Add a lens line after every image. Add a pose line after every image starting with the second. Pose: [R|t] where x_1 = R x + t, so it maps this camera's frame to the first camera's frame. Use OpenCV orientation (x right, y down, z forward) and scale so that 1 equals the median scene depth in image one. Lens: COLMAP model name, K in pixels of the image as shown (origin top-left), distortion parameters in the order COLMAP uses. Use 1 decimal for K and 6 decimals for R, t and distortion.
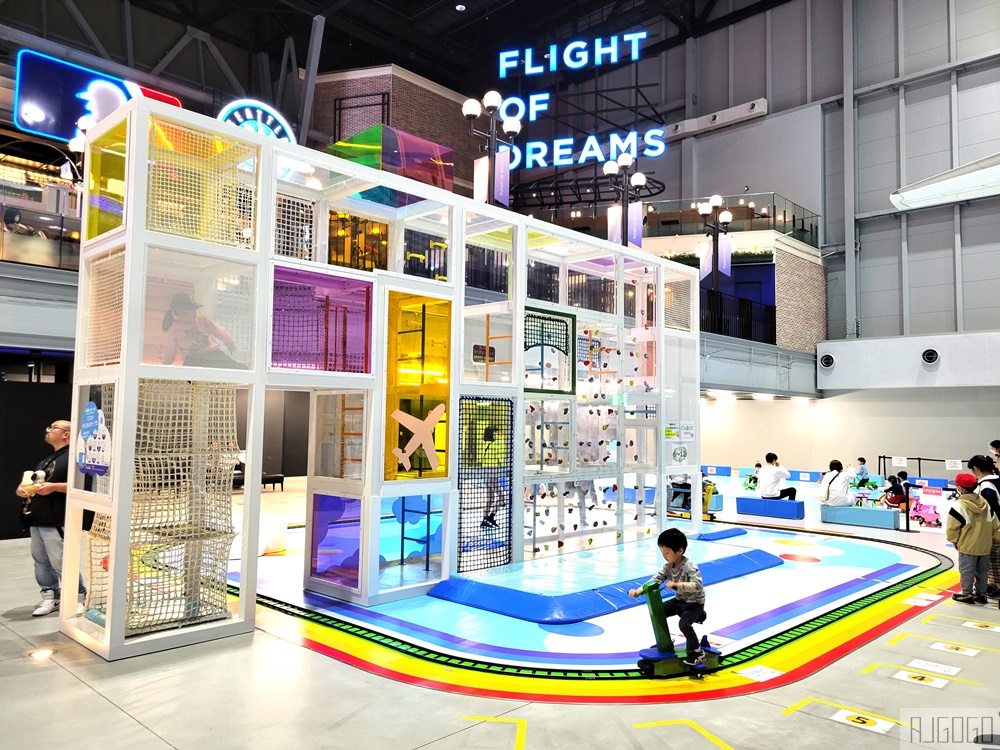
lens RADIAL K [[753.9, 0, 499.2], [0, 753.9, 374.0], [0, 0, 1]] dist [0.004899, -0.000578]
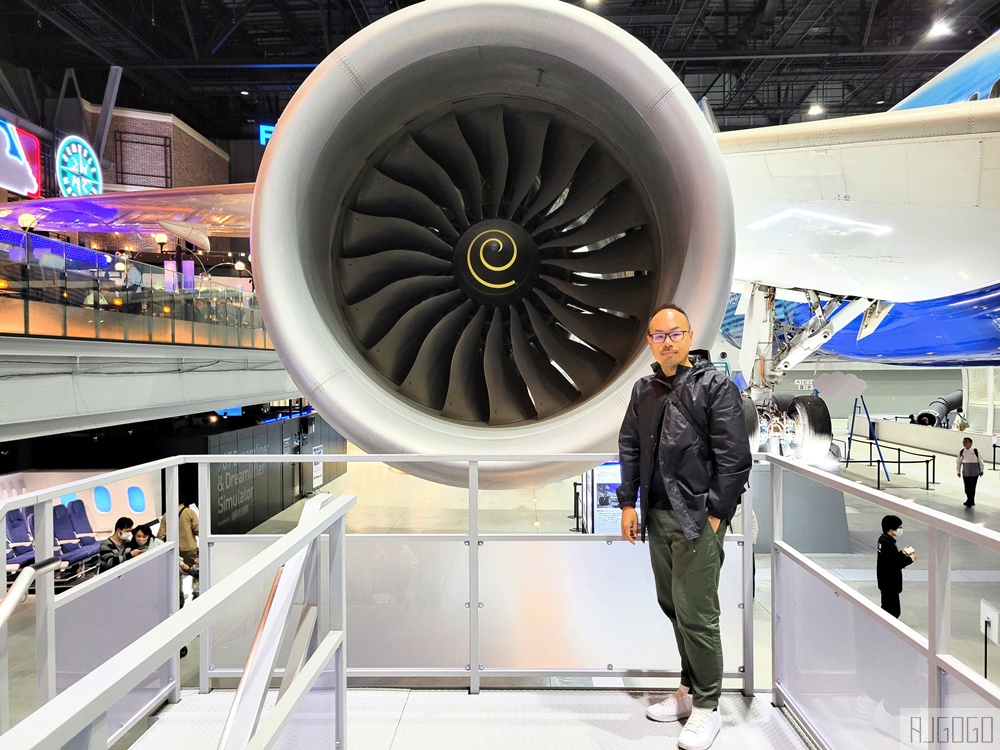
lens RADIAL K [[753.9, 0, 491.1], [0, 753.9, 369.7], [0, 0, 1]] dist [0.004899, -0.000578]
pose [[0.751689, -0.027852, 0.658929, -0.578515], [-0.024814, 0.997206, 0.070458, -0.091368], [-0.659050, -0.069313, 0.748898, -0.308615]]
